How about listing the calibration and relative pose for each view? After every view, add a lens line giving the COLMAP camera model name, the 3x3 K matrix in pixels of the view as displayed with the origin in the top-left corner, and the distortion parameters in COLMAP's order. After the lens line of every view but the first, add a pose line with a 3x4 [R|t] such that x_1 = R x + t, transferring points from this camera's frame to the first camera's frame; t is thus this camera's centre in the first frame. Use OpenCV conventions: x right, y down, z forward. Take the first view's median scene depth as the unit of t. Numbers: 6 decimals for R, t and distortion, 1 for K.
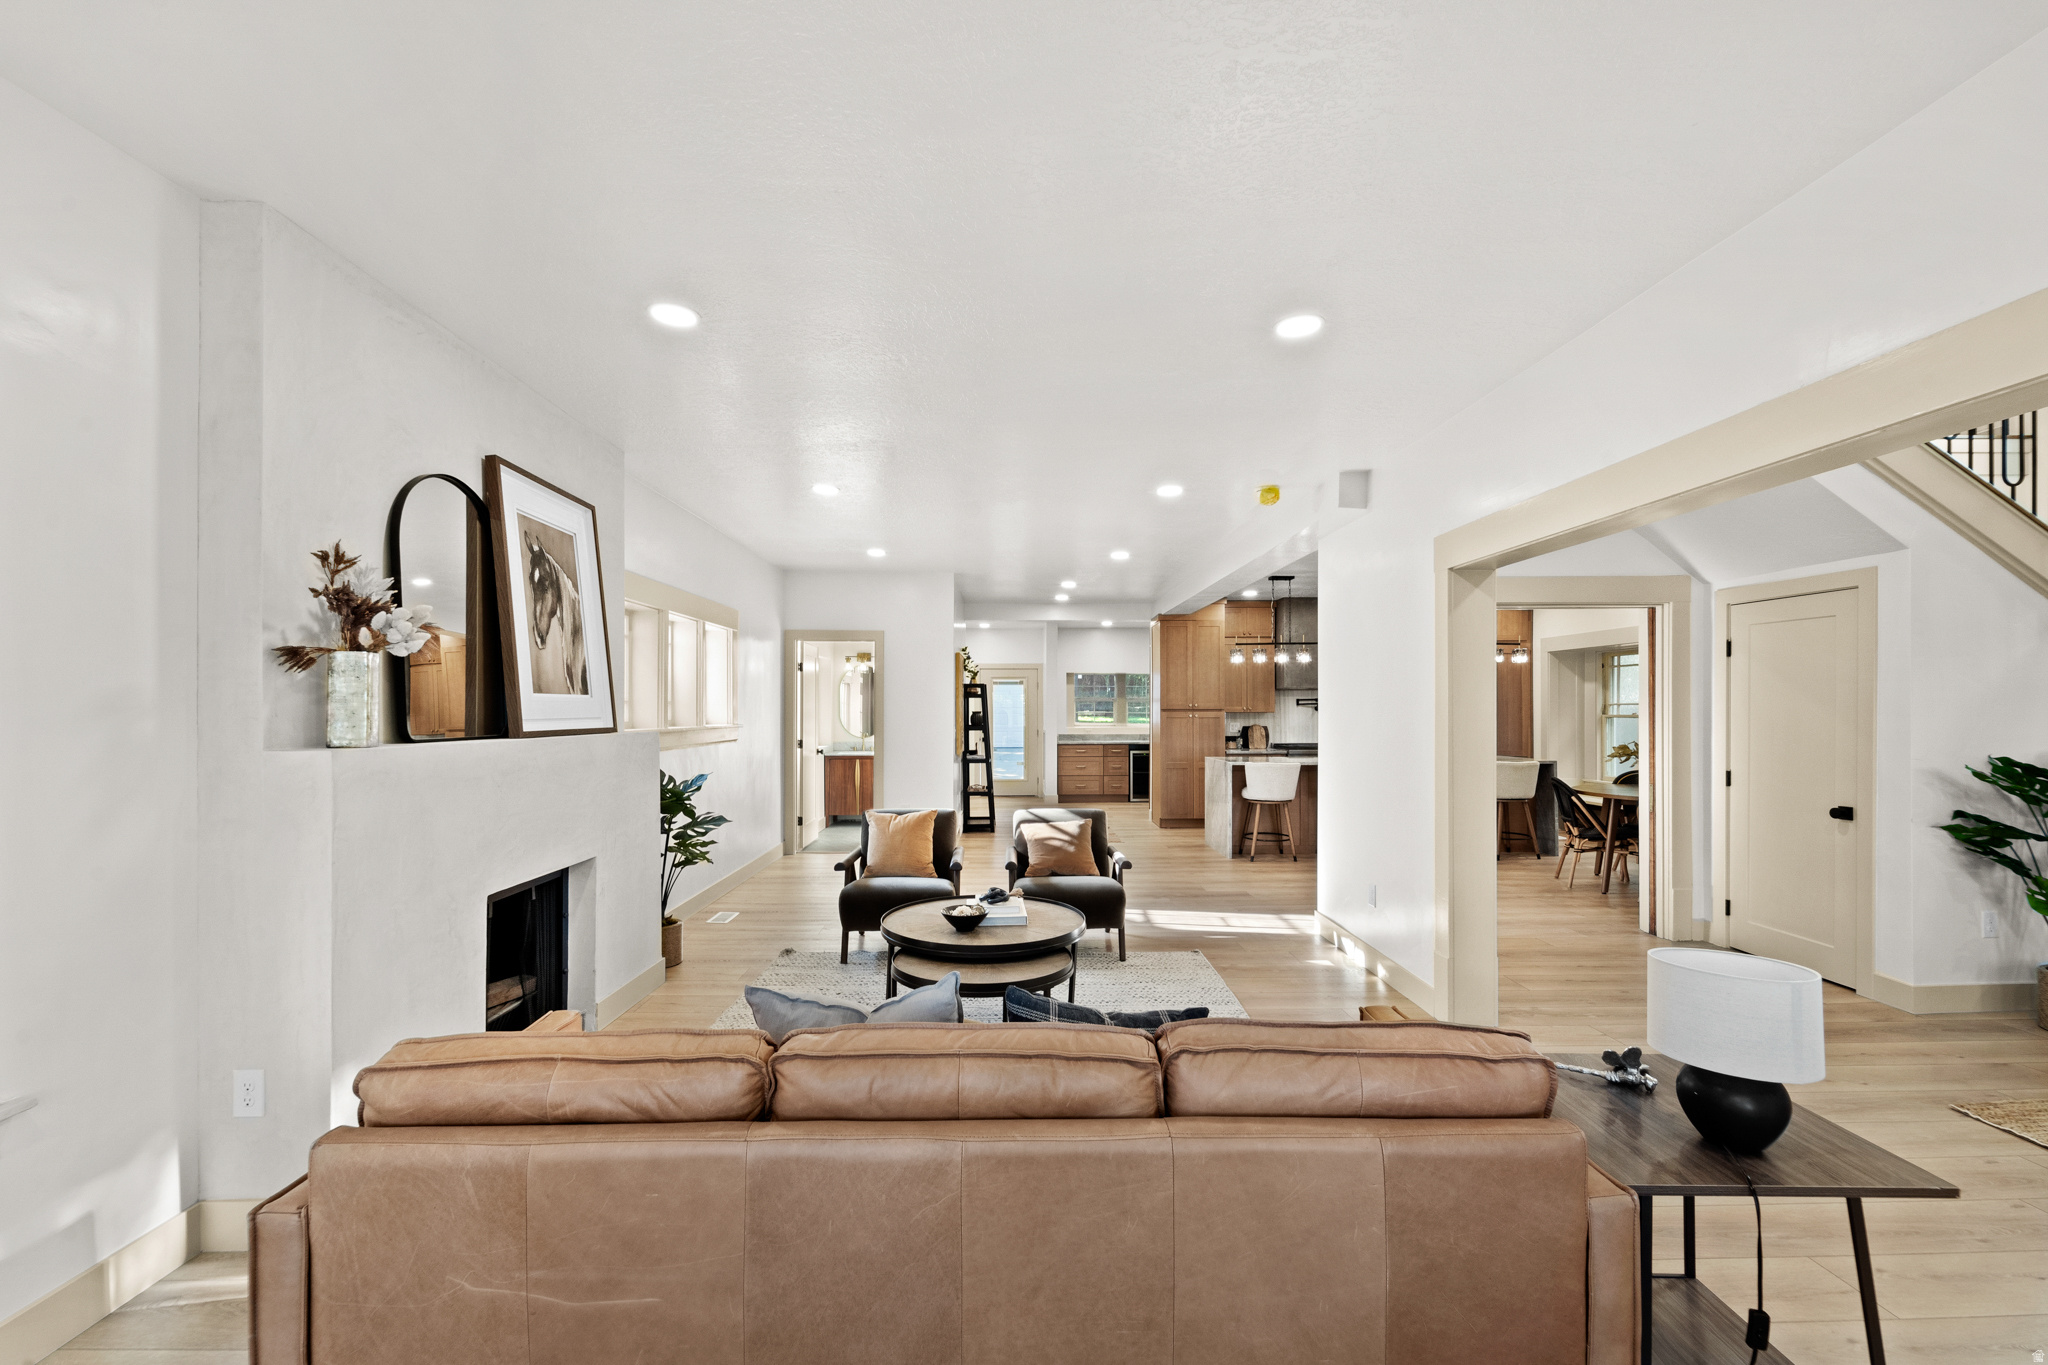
lens RADIAL K [[851.6, 0, 1025.6], [0, 851.6, 722.3], [0, 0, 1]] dist [-0.001332, 0.000005]
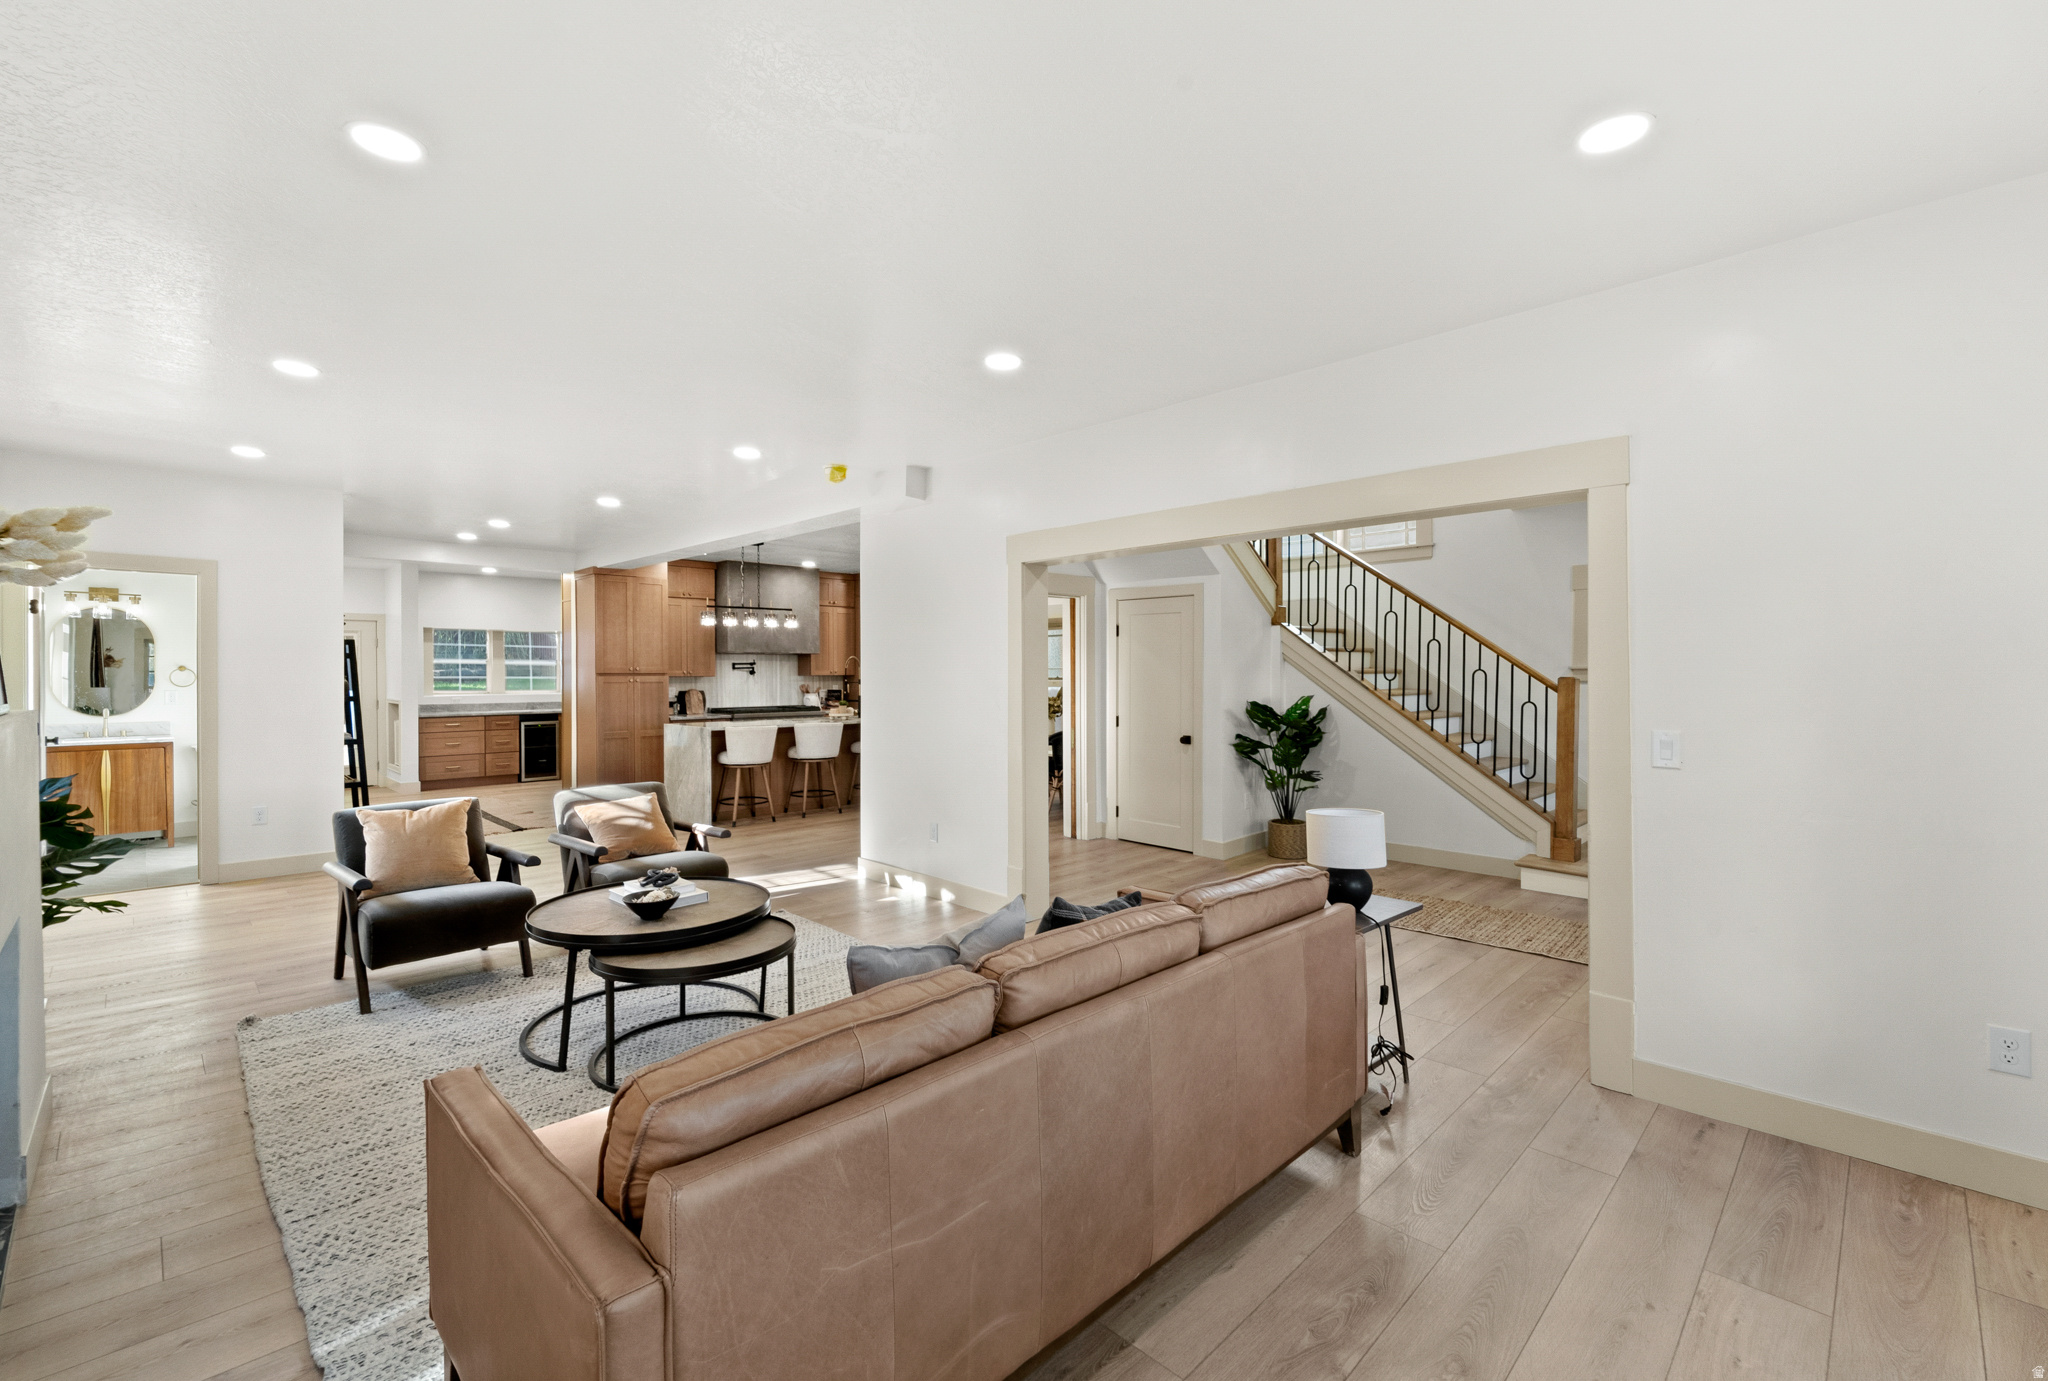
lens RADIAL K [[888.3, 0, 1024.0], [0, 888.3, 690.5], [0, 0, 1]] dist [0.000953, 0.000428]
pose [[0.720150, -0.014562, 0.693665, -0.323760], [0.011236, 0.999893, 0.009326, -0.001494], [-0.693727, 0.001079, 0.720237, 0.032922]]
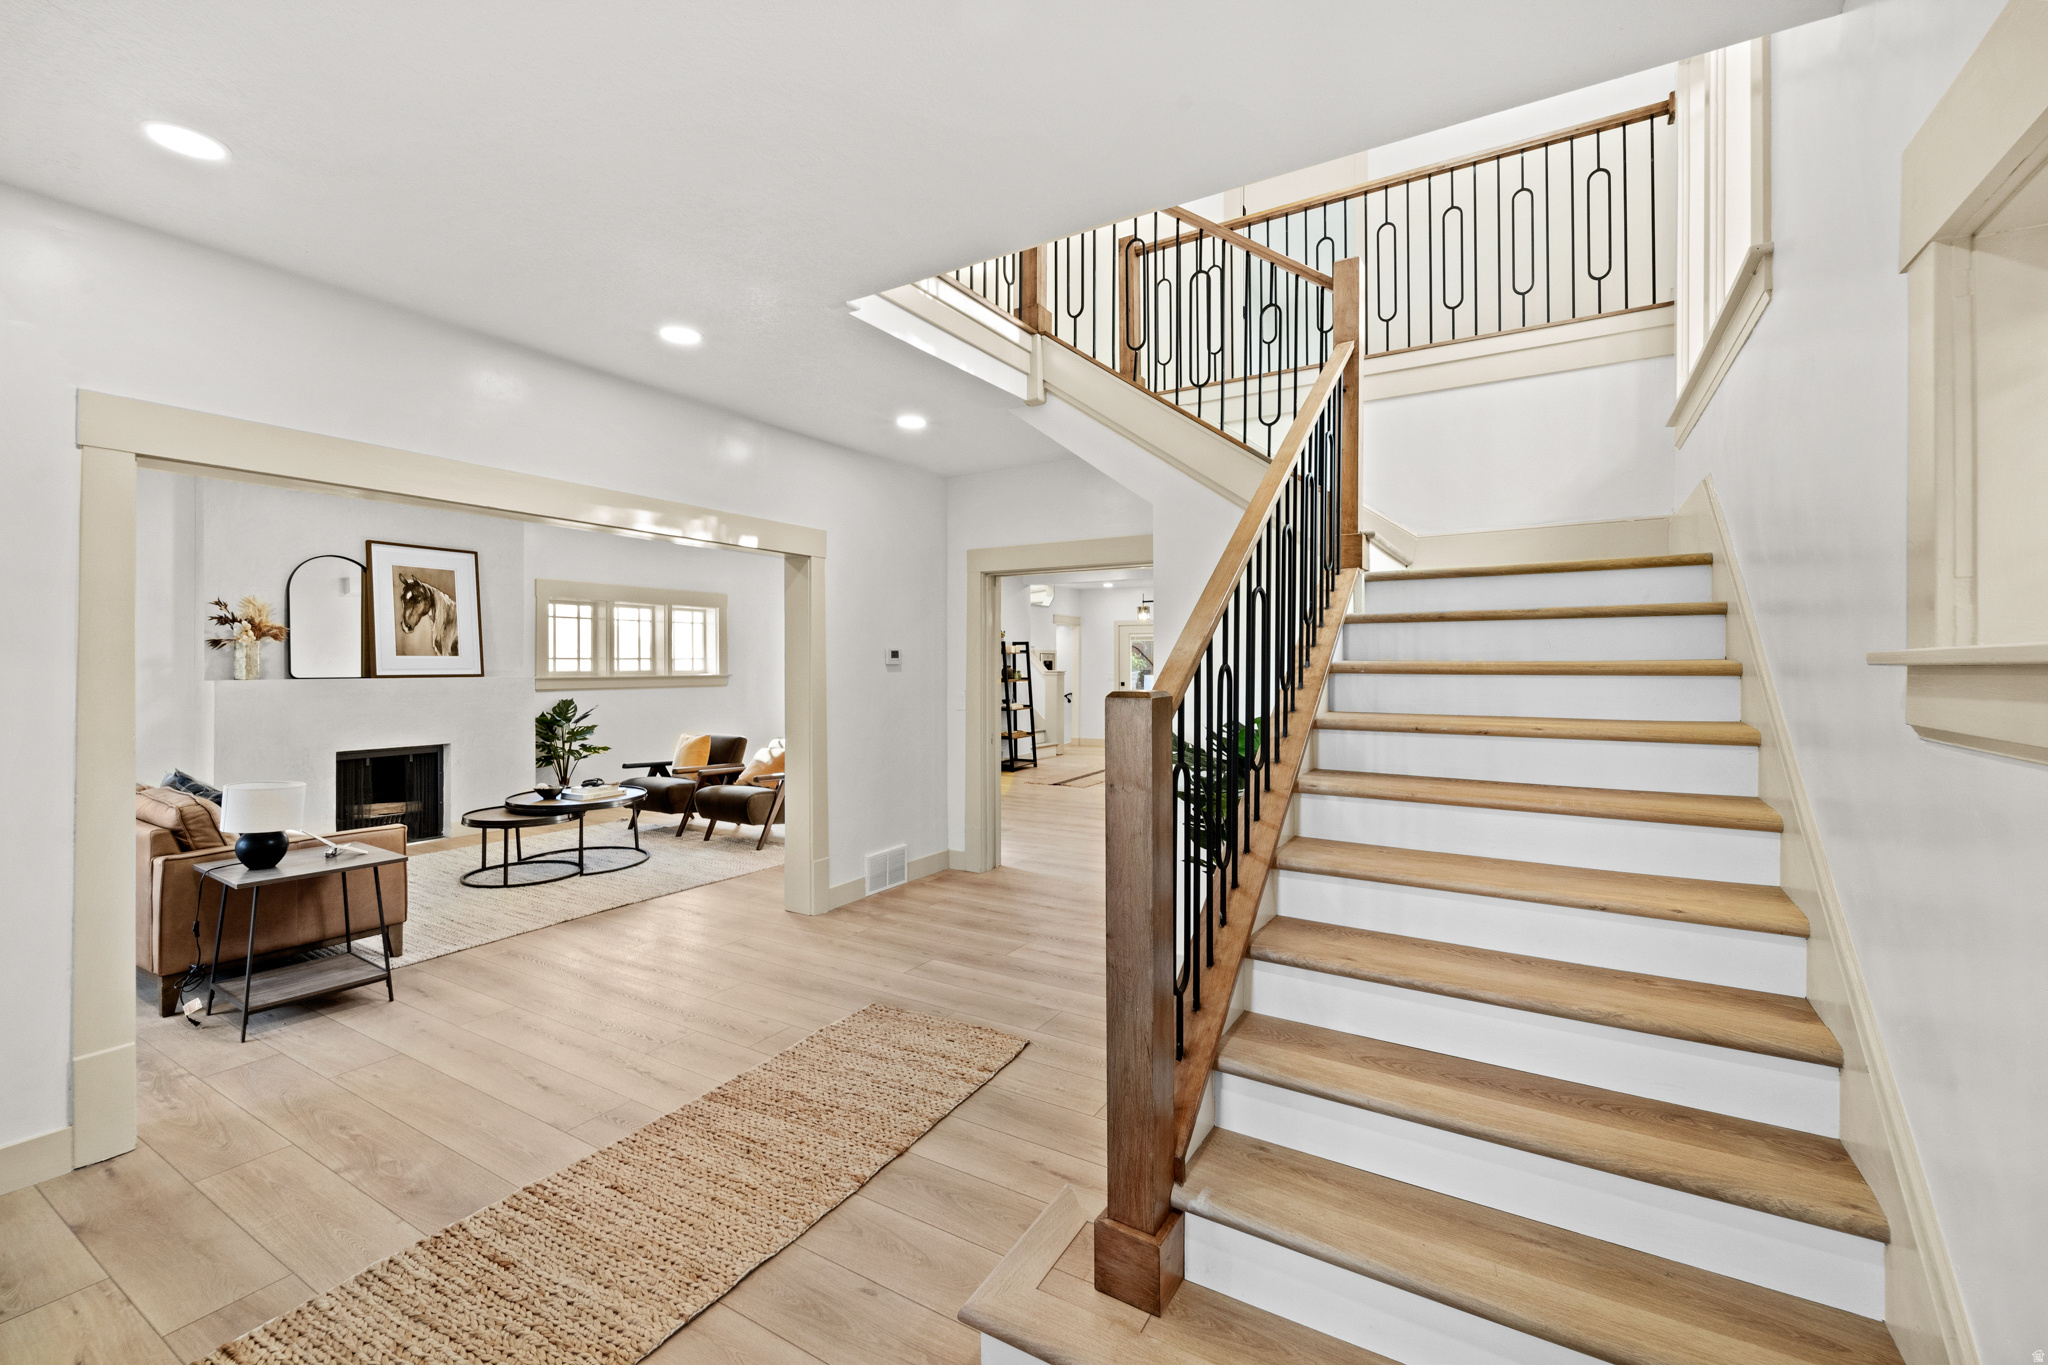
lens RADIAL K [[870.0, 0, 1024.7], [0, 870.0, 659.1], [0, 0, 1]] dist [0.000308, 0.000028]
pose [[0.843215, 0.001411, -0.537575, 1.191830], [-0.010868, 0.999837, -0.014422, -0.009130], [0.537467, 0.018004, 0.843093, 0.057231]]
